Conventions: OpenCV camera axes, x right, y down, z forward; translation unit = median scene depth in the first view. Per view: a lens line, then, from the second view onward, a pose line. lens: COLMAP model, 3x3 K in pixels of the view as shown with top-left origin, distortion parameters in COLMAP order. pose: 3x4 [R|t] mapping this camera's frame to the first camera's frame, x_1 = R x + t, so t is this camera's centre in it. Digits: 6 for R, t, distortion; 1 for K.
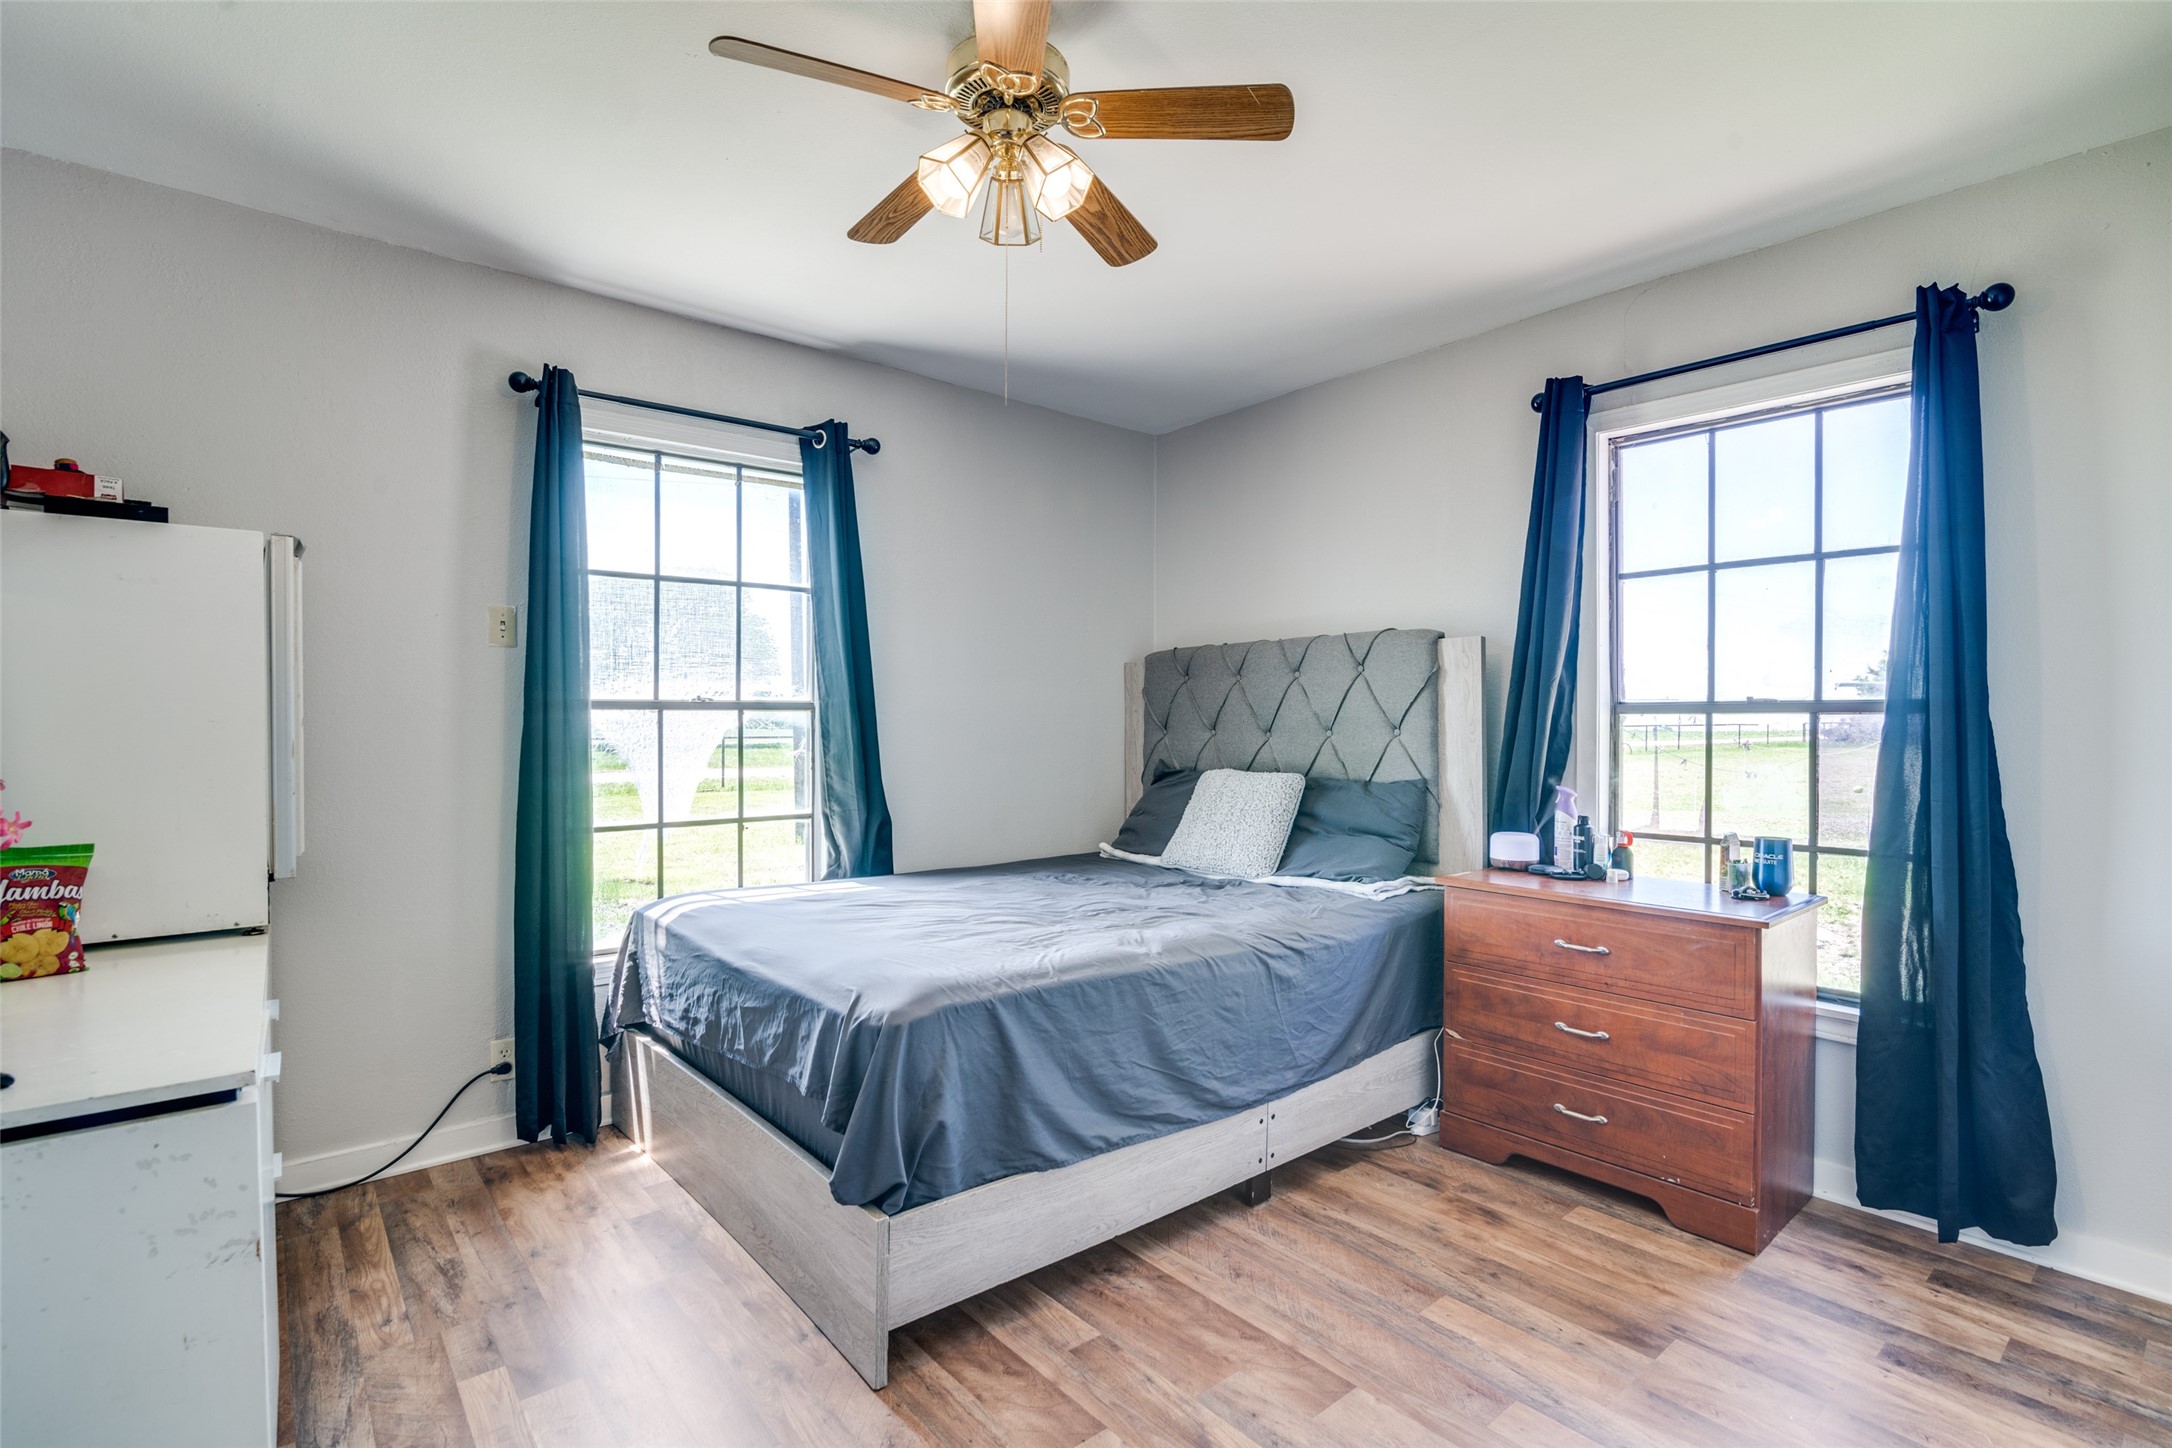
lens RADIAL K [[1049.5, 0, 1087.2], [0, 1049.5, 713.9], [0, 0, 1]] dist [-0.021548, -0.000268]
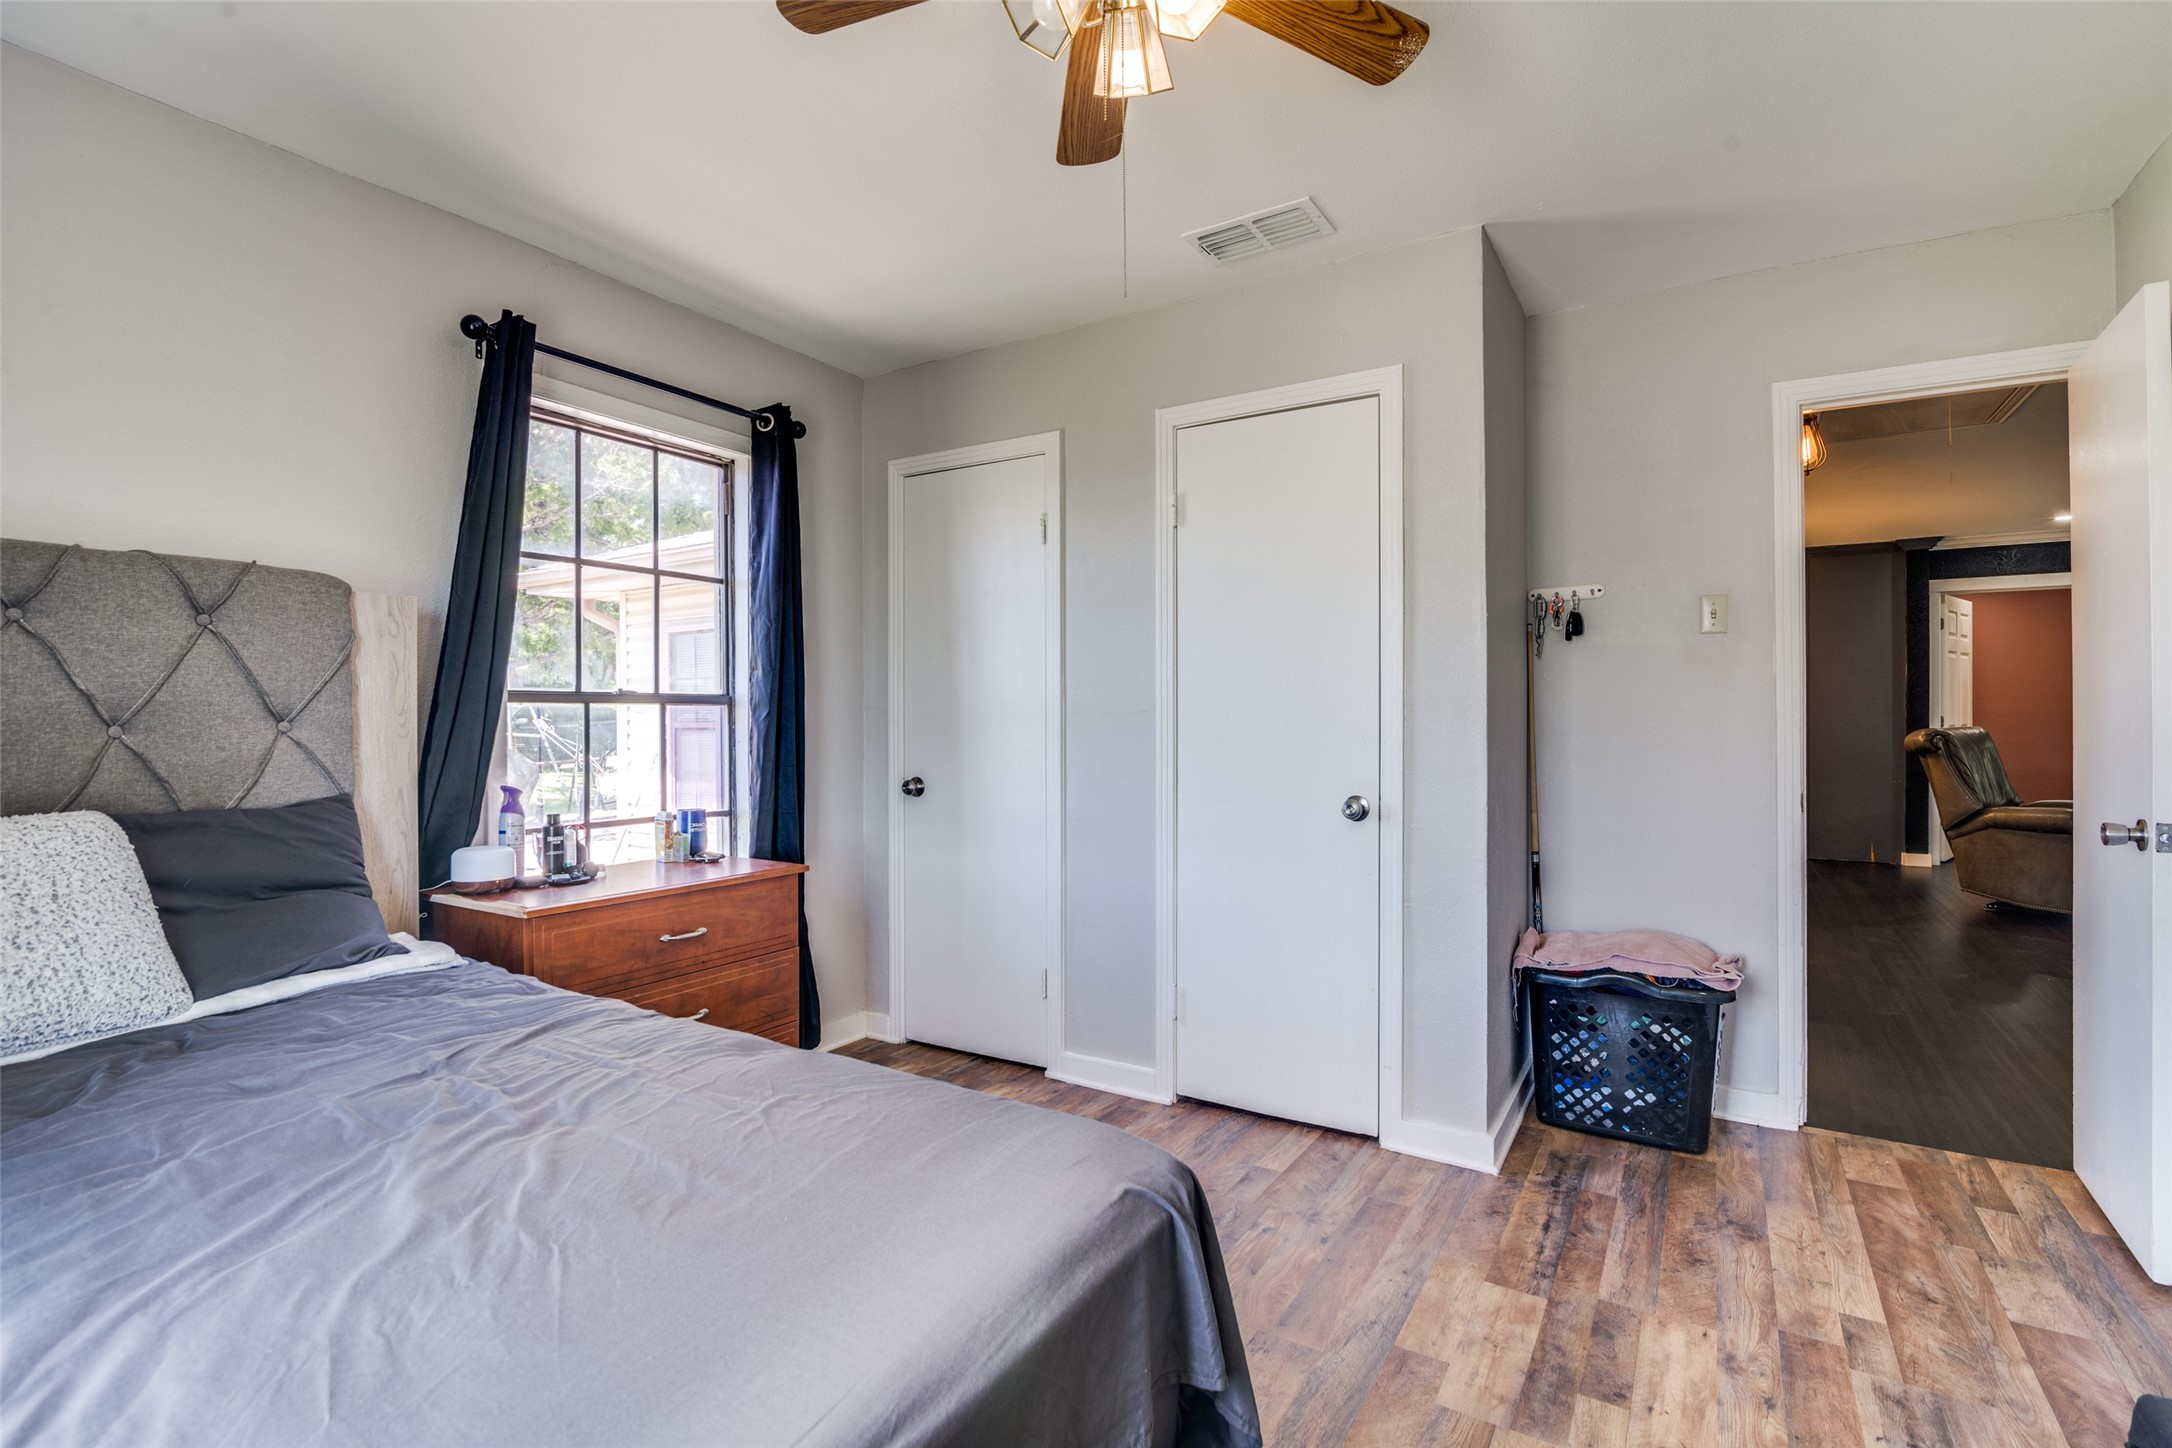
lens RADIAL K [[1049.5, 0, 1087.2], [0, 1049.5, 713.9], [0, 0, 1]] dist [-0.021548, -0.000268]
pose [[-0.349785, 0.001516, 0.936829, -0.540344], [-0.004080, 0.999987, -0.003141, 0.010699], [-0.936821, -0.004921, -0.349774, 0.880853]]
